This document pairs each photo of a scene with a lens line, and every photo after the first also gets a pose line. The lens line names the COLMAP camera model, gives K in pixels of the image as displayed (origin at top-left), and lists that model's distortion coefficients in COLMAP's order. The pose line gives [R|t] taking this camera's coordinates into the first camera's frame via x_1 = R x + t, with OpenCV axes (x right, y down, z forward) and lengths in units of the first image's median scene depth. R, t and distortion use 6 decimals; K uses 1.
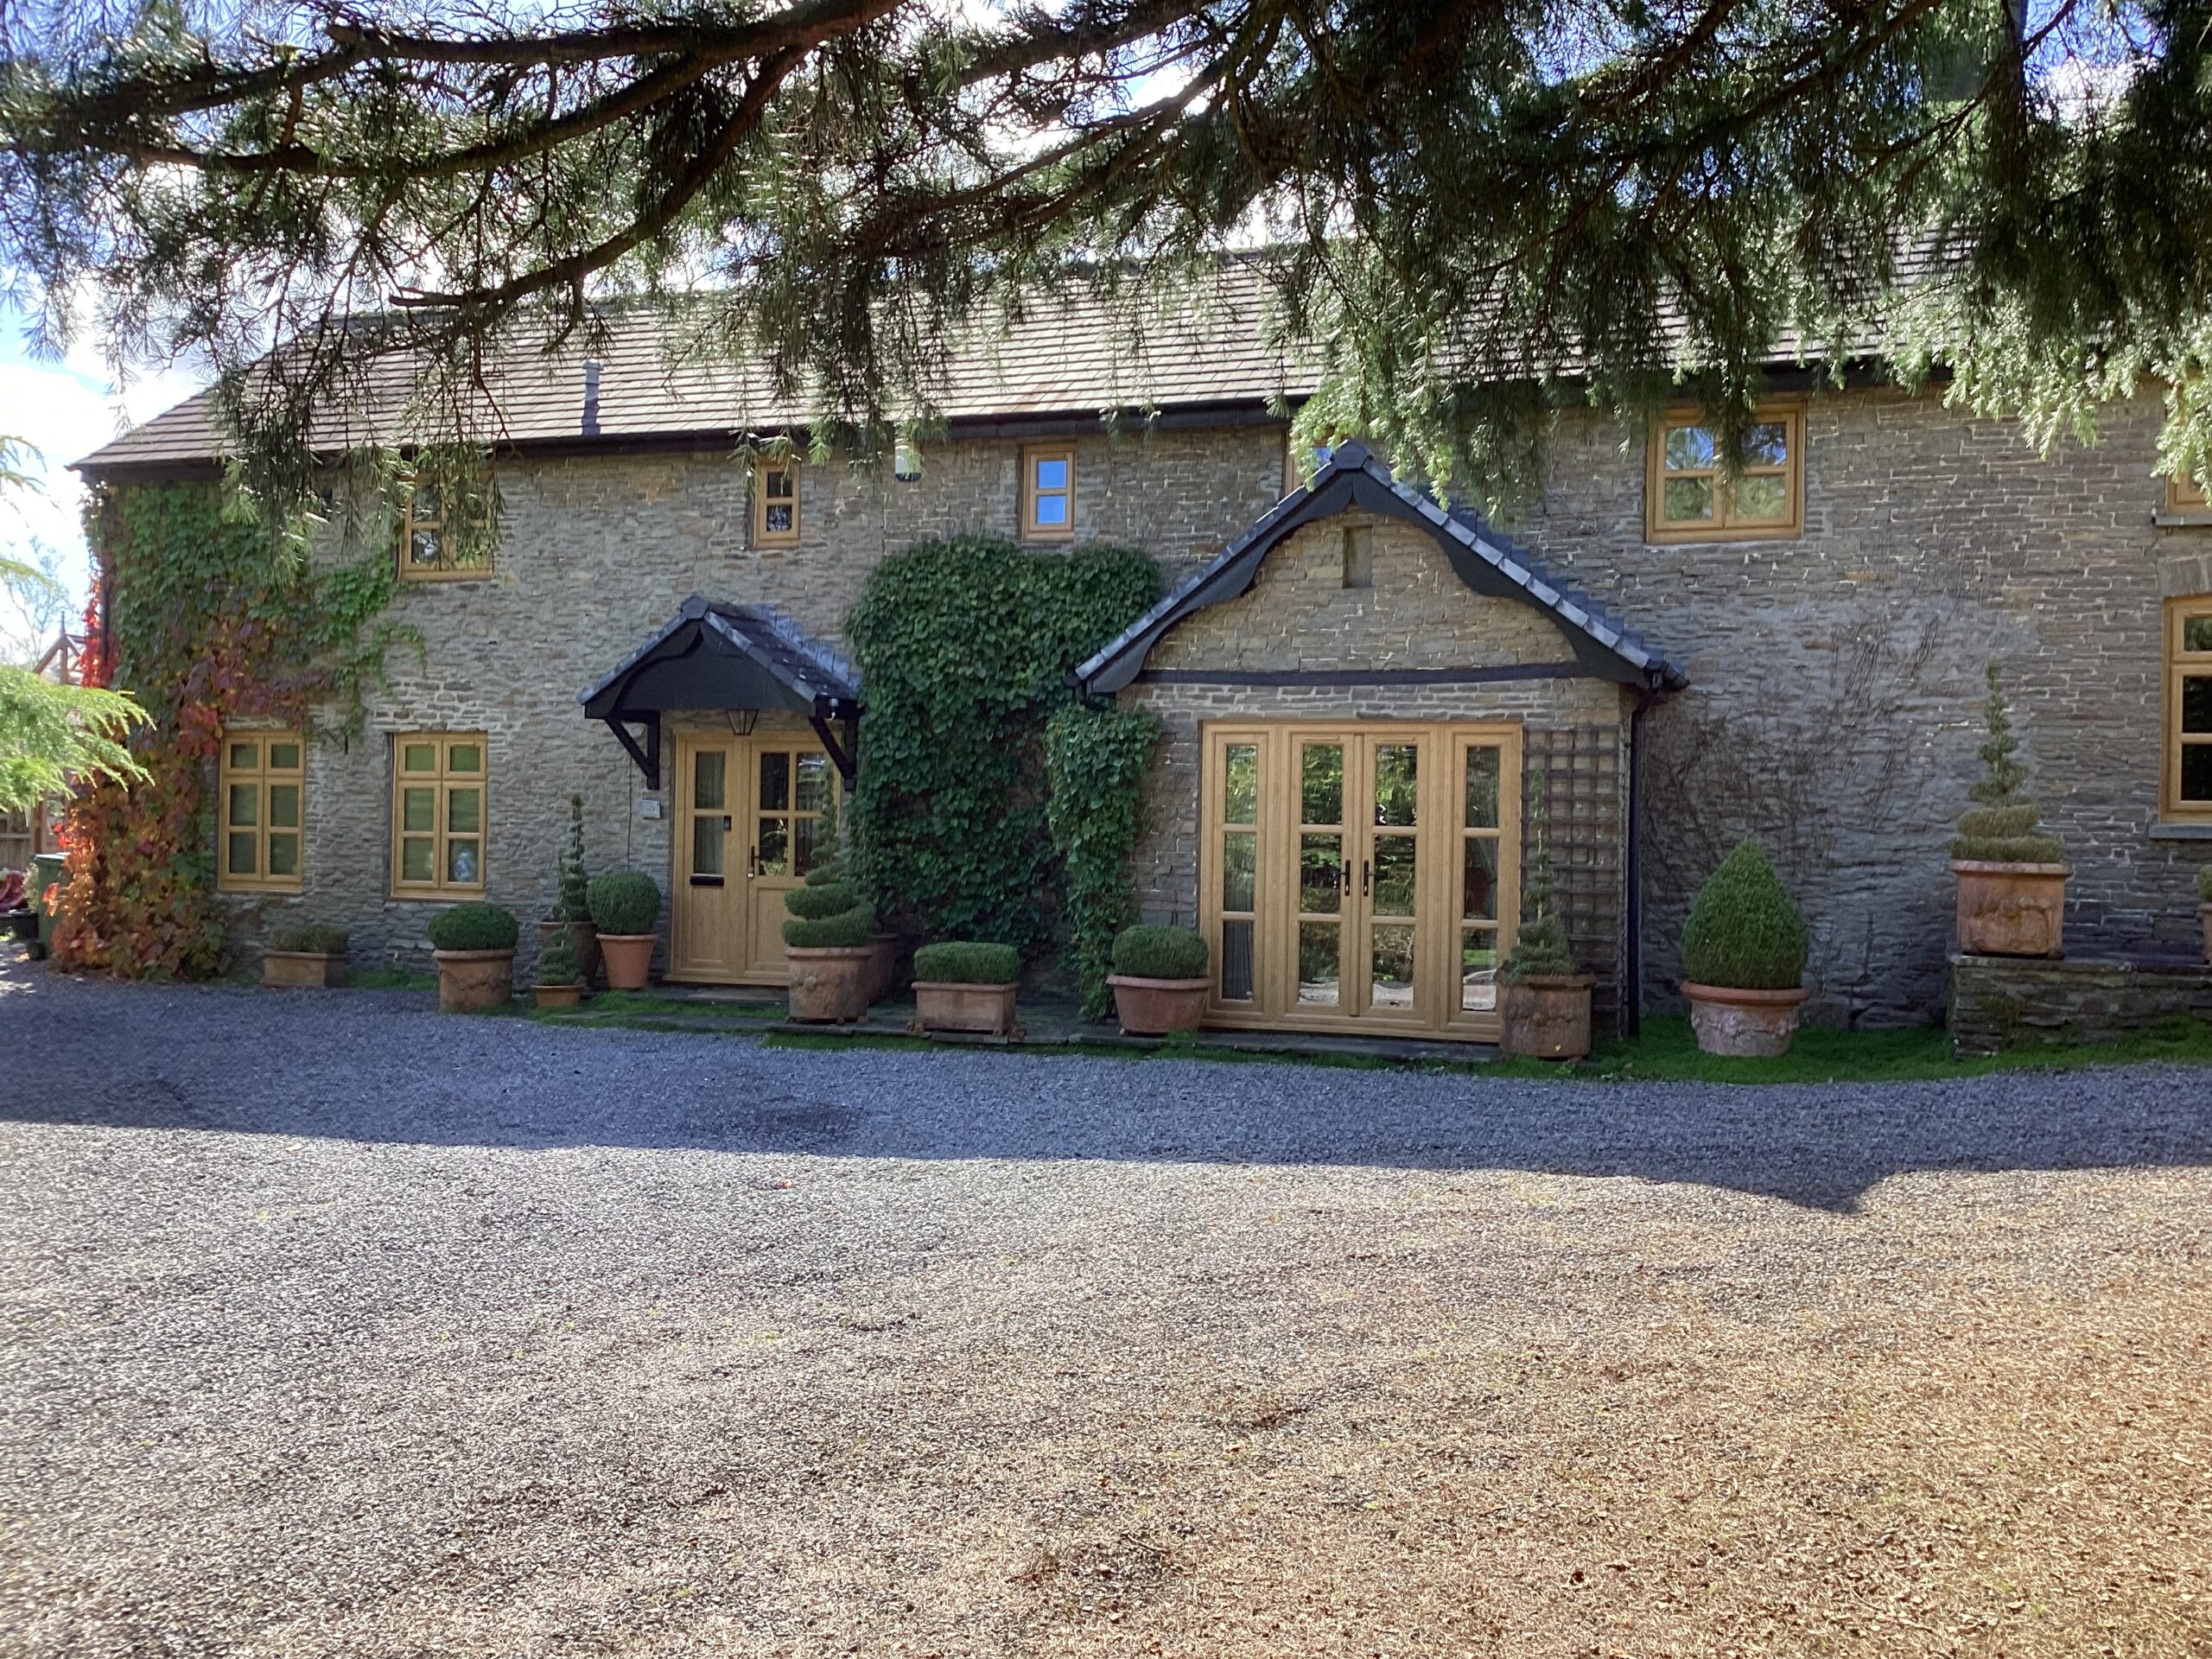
lens RADIAL K [[1993.6, 0, 1103.6], [0, 1993.6, 817.8], [0, 0, 1]] dist [0.081762, -0.129455]
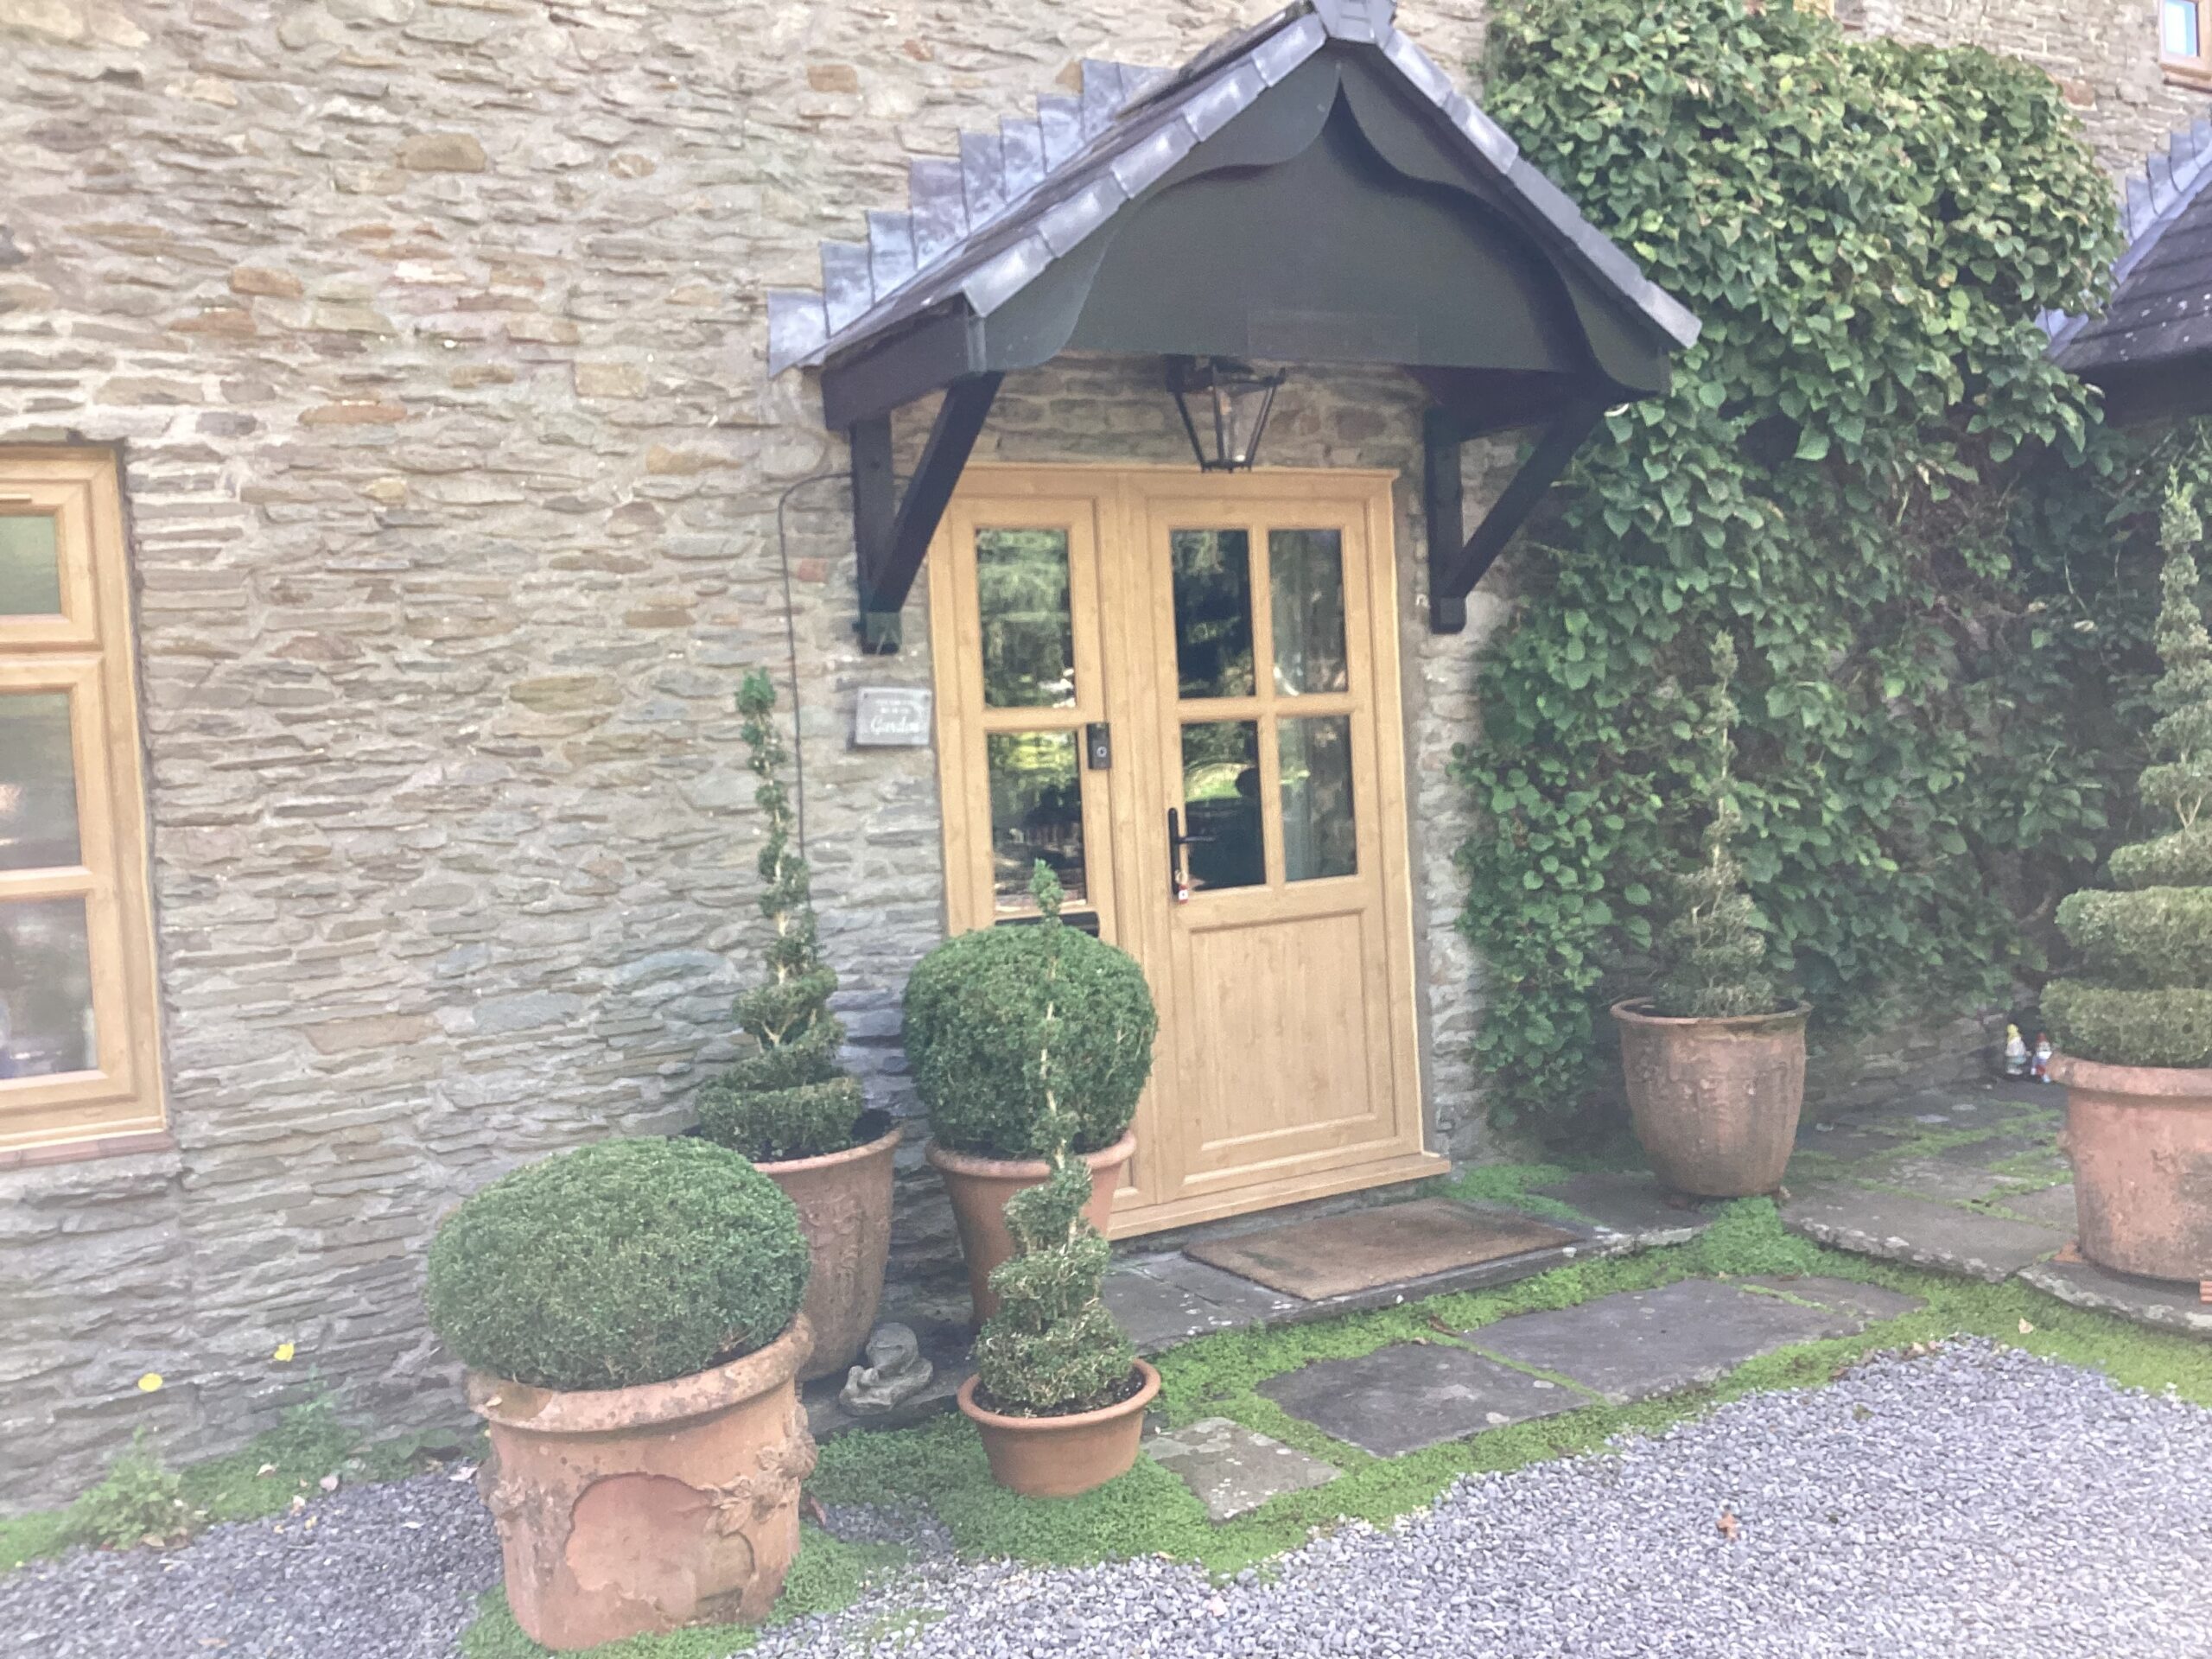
lens RADIAL K [[1993.6, 0, 1105.6], [0, 1993.6, 823.6], [0, 0, 1]] dist [0.081762, -0.129455]
pose [[0.659125, -0.094628, 0.746056, -0.551430], [0.057699, 0.995491, 0.075290, -0.012091], [-0.749817, -0.006579, 0.661613, 0.997965]]
